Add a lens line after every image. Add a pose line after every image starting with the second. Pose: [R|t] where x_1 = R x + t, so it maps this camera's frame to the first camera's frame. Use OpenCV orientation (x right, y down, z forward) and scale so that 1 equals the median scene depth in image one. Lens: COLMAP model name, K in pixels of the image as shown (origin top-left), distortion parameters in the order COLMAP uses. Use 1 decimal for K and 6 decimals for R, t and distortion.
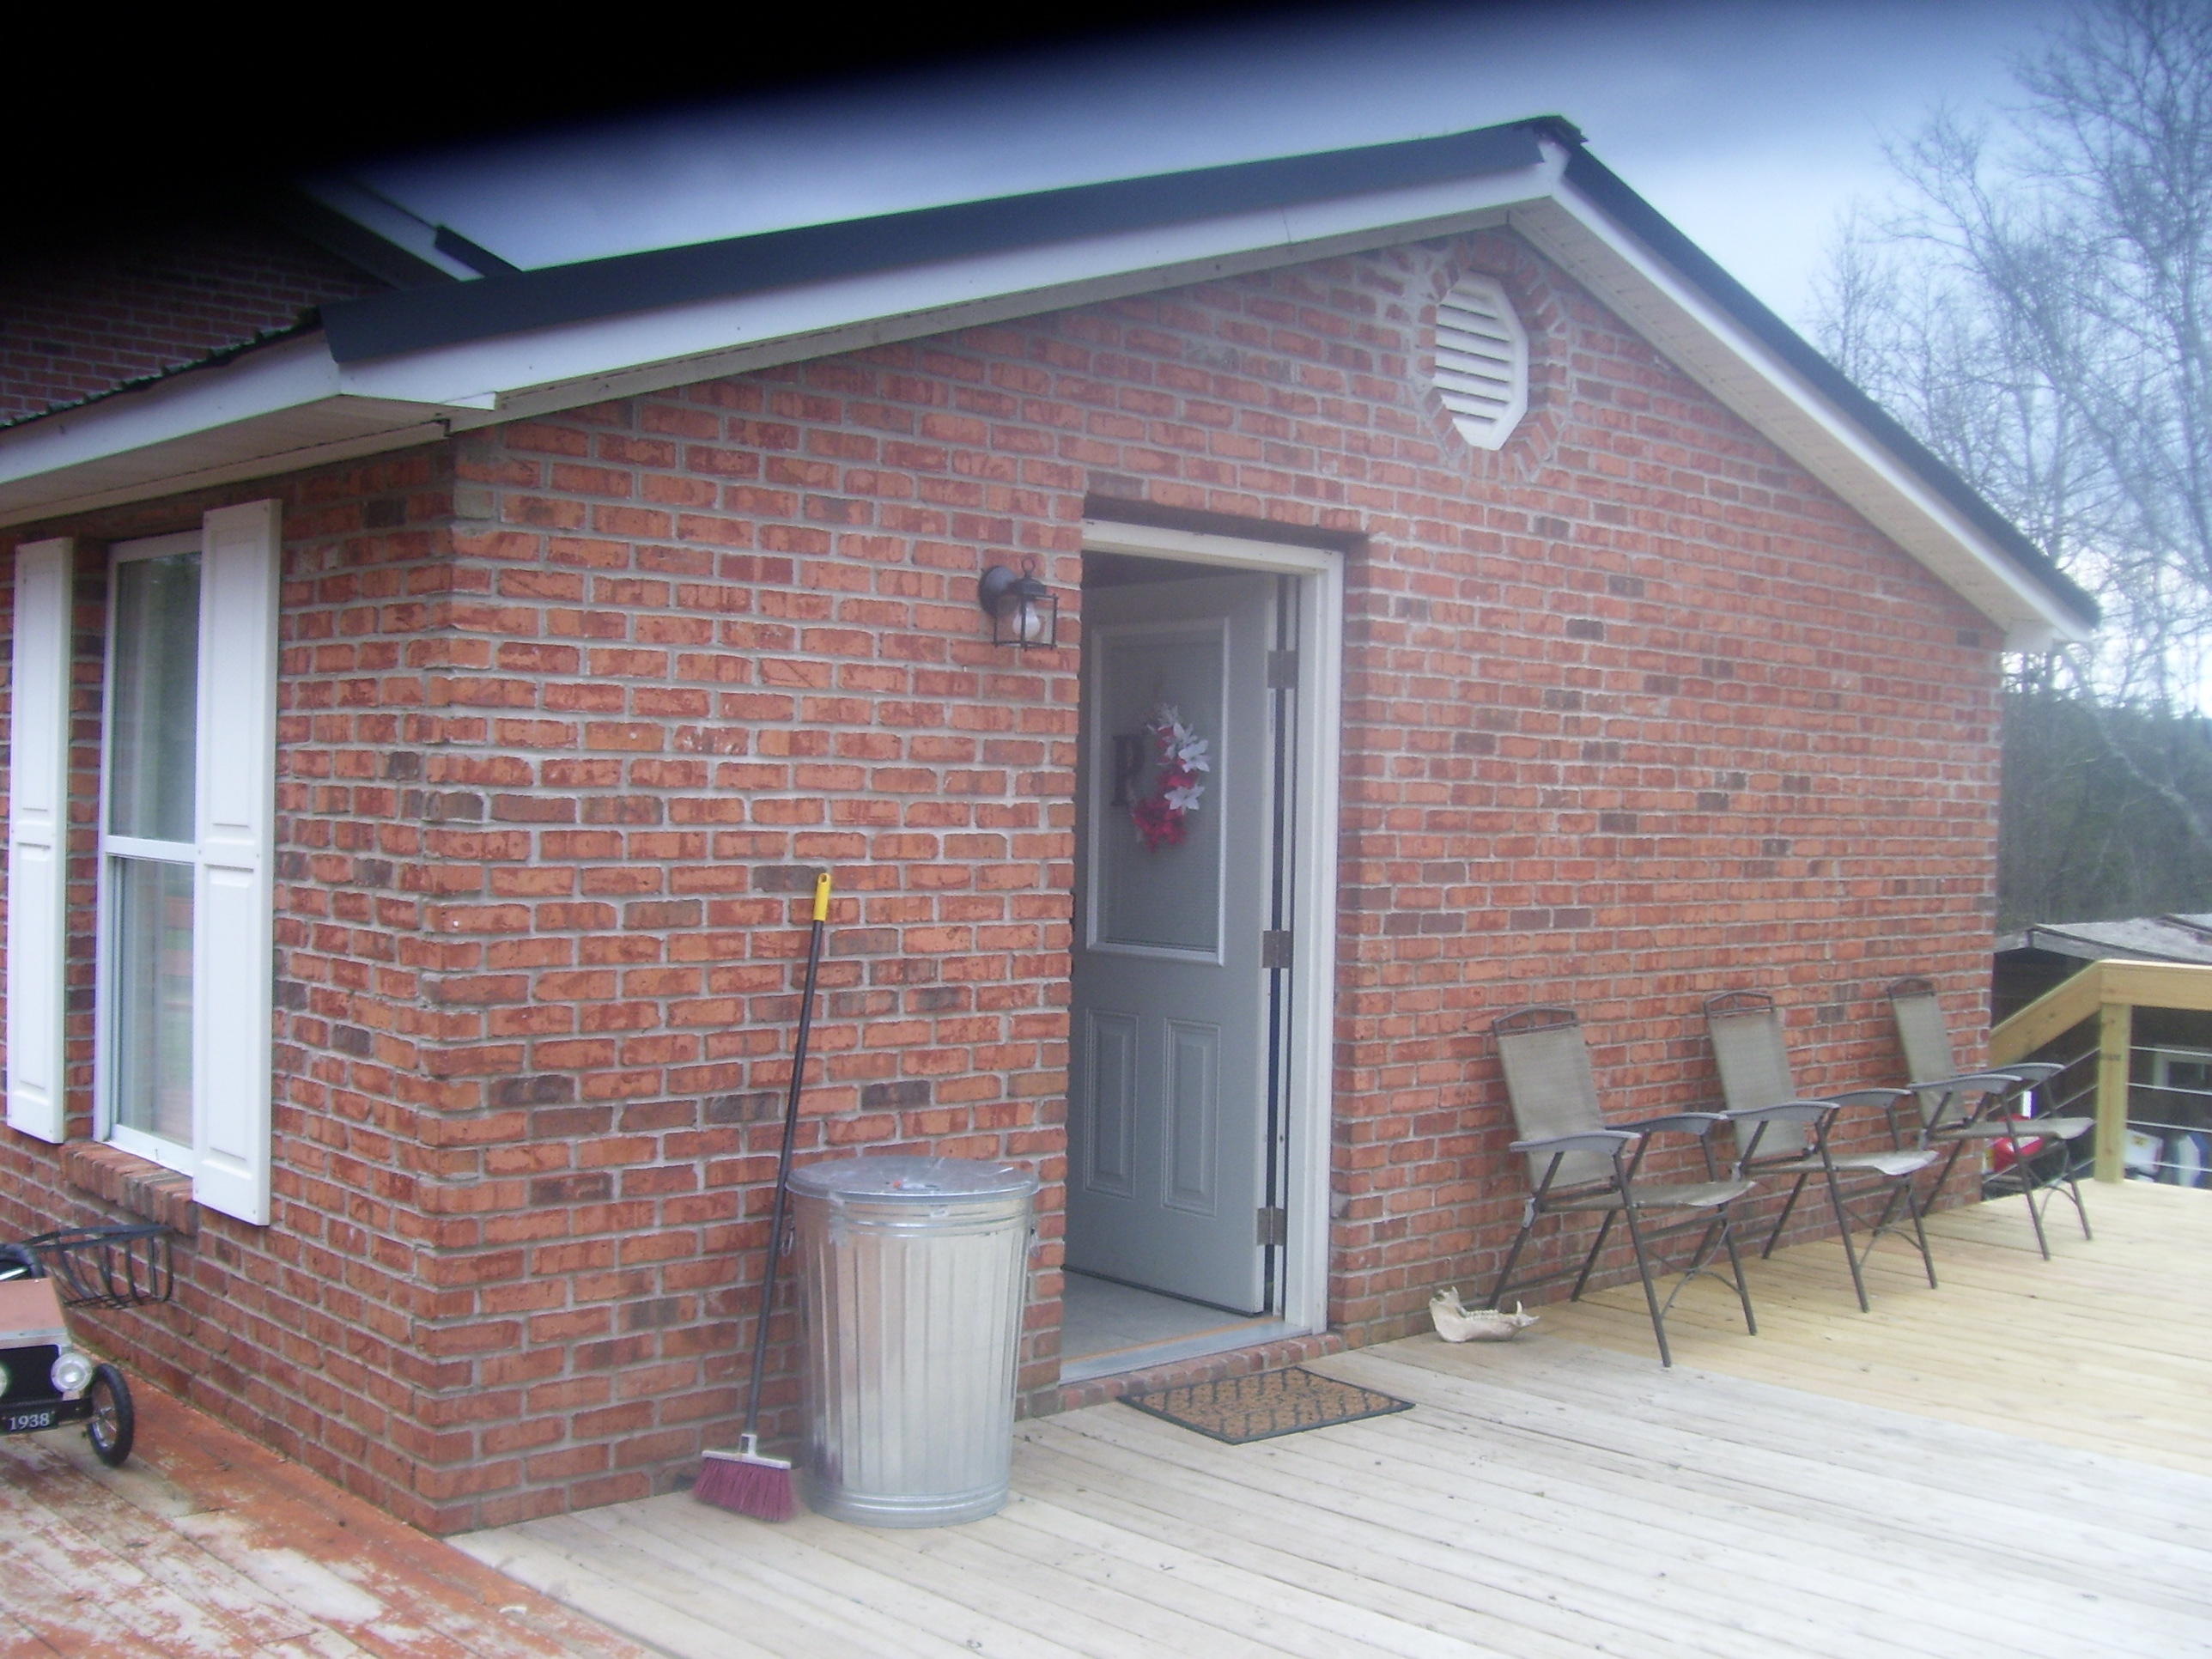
lens RADIAL K [[2419.7, 0, 1106.0], [0, 2419.7, 829.5], [0, 0, 1]] dist [-0.137594, 0.044718]
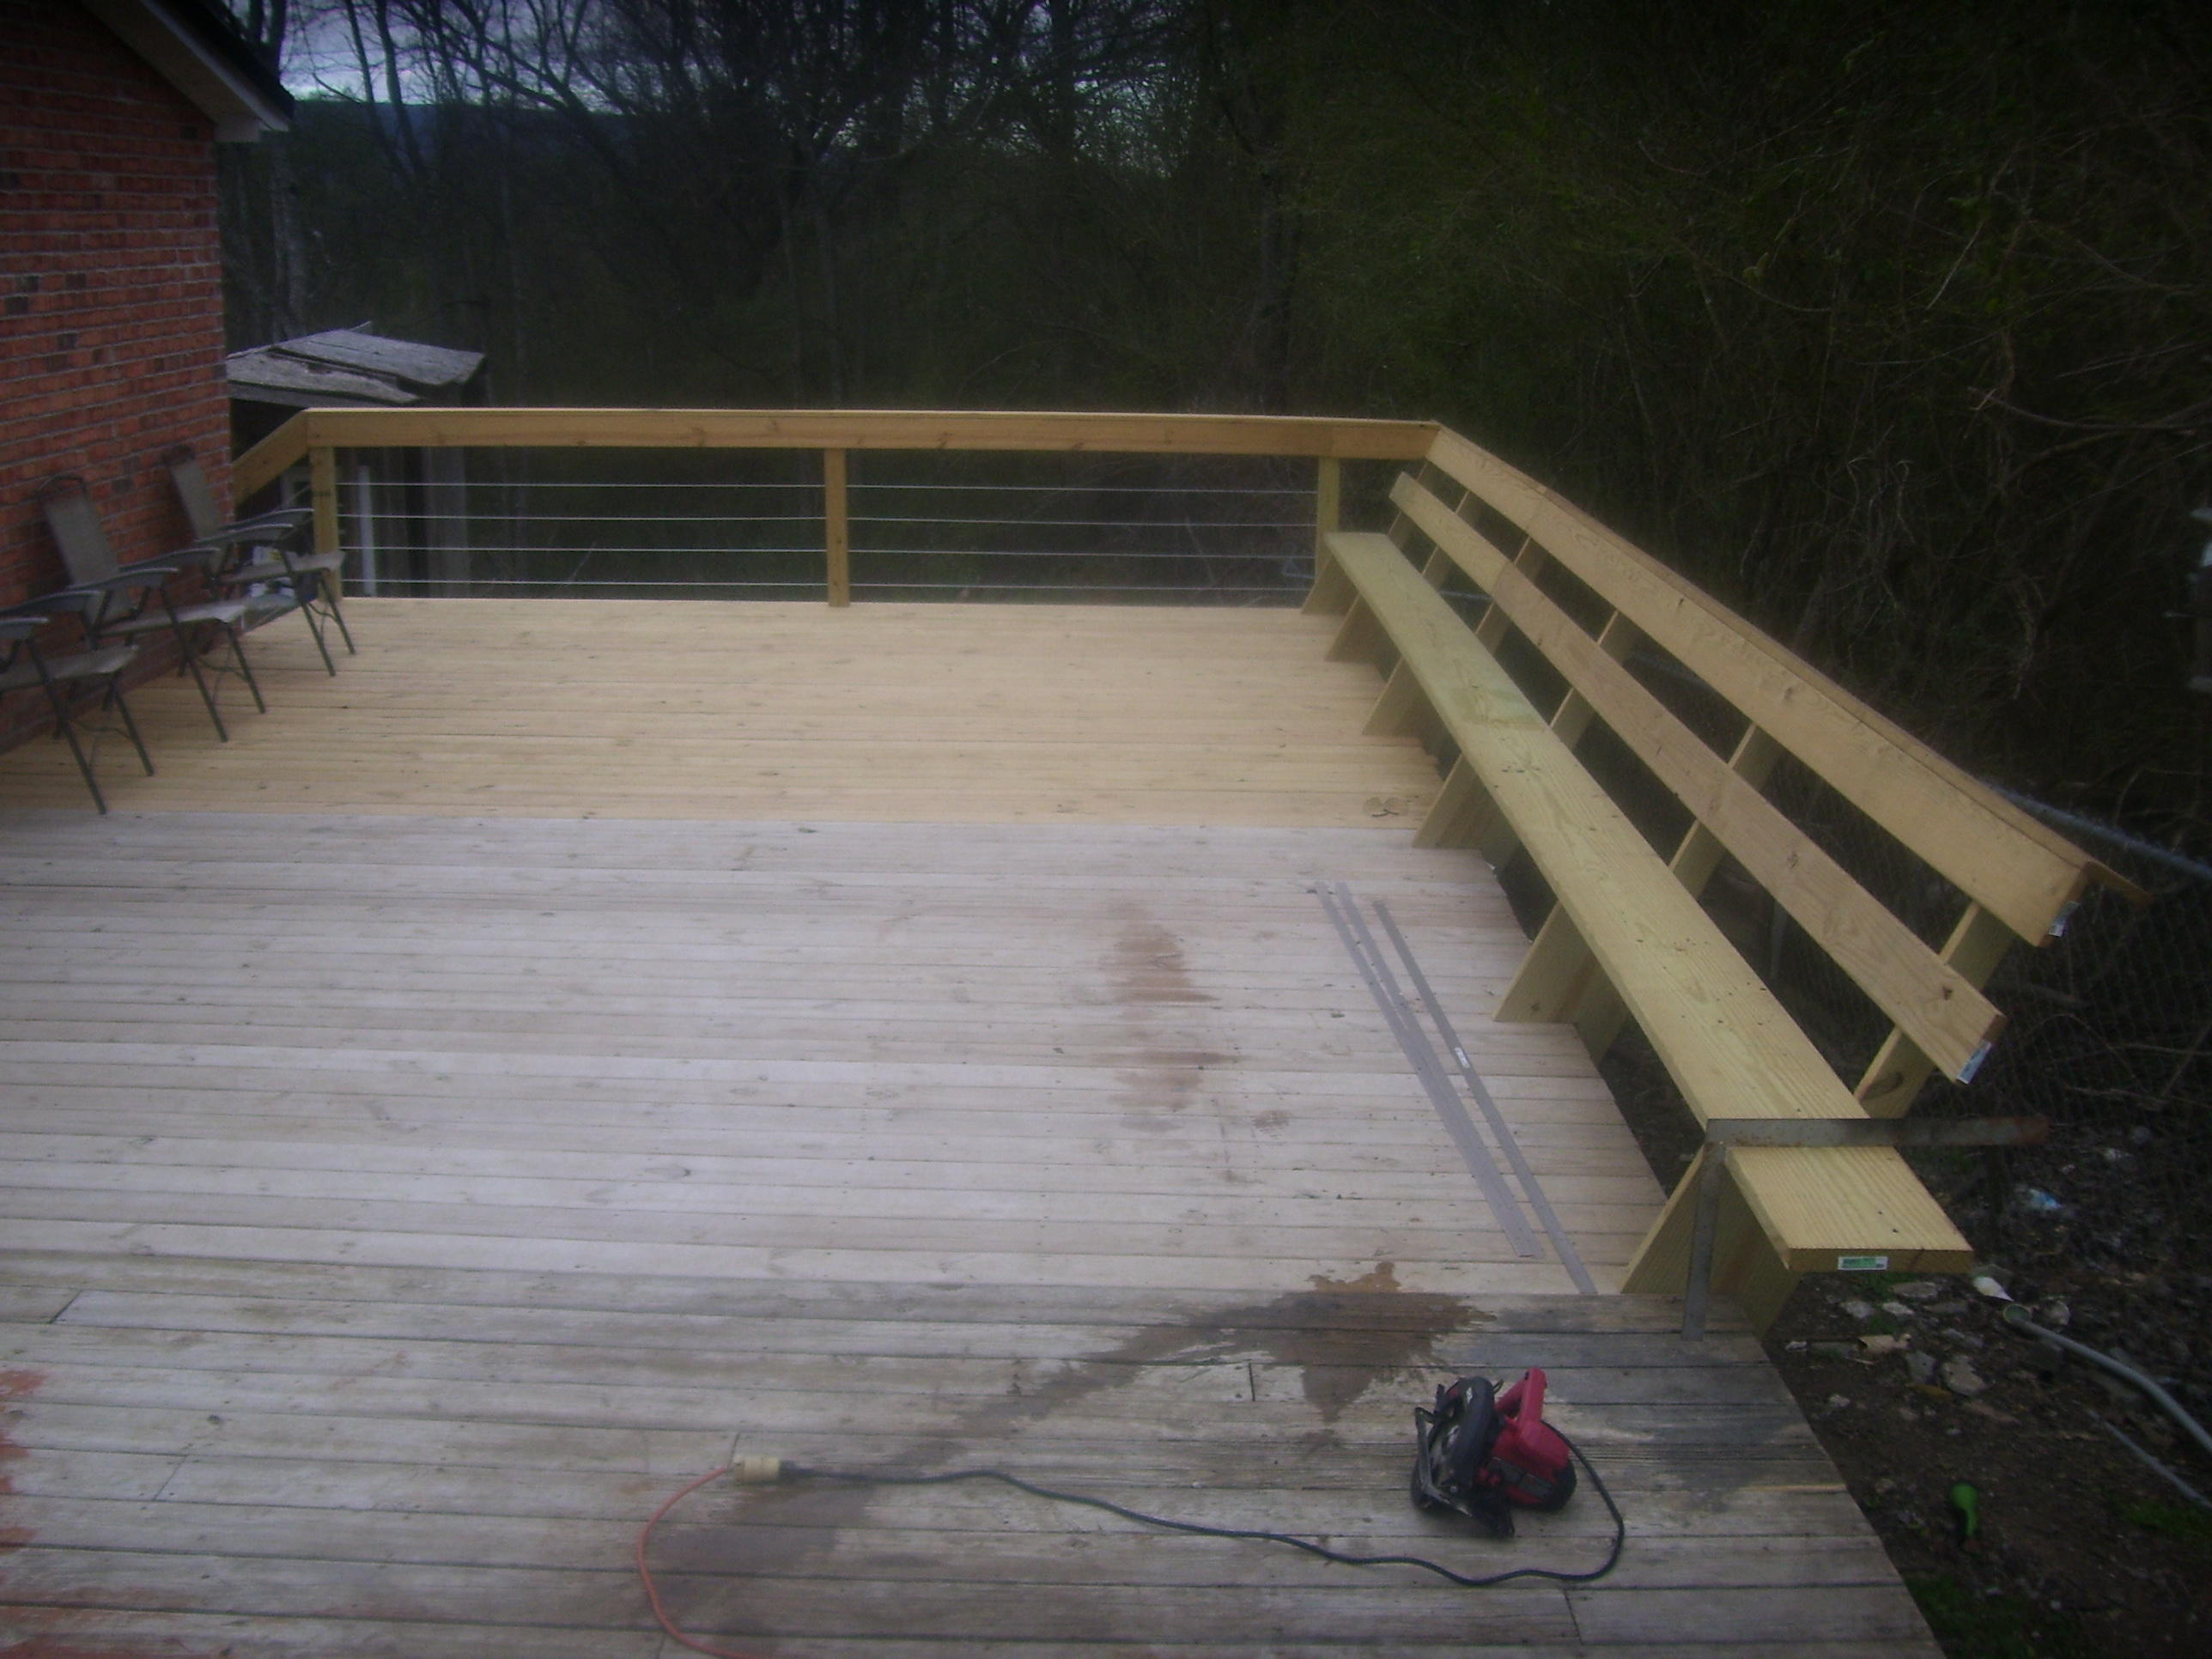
lens RADIAL K [[2419.7, 0, 1106.0], [0, 2419.7, 829.5], [0, 0, 1]] dist [-0.137594, 0.044718]
pose [[0.690270, -0.194036, 0.697049, -0.180988], [0.014439, 0.966873, 0.254848, -0.042489], [-0.723408, -0.165849, 0.670205, -0.101506]]
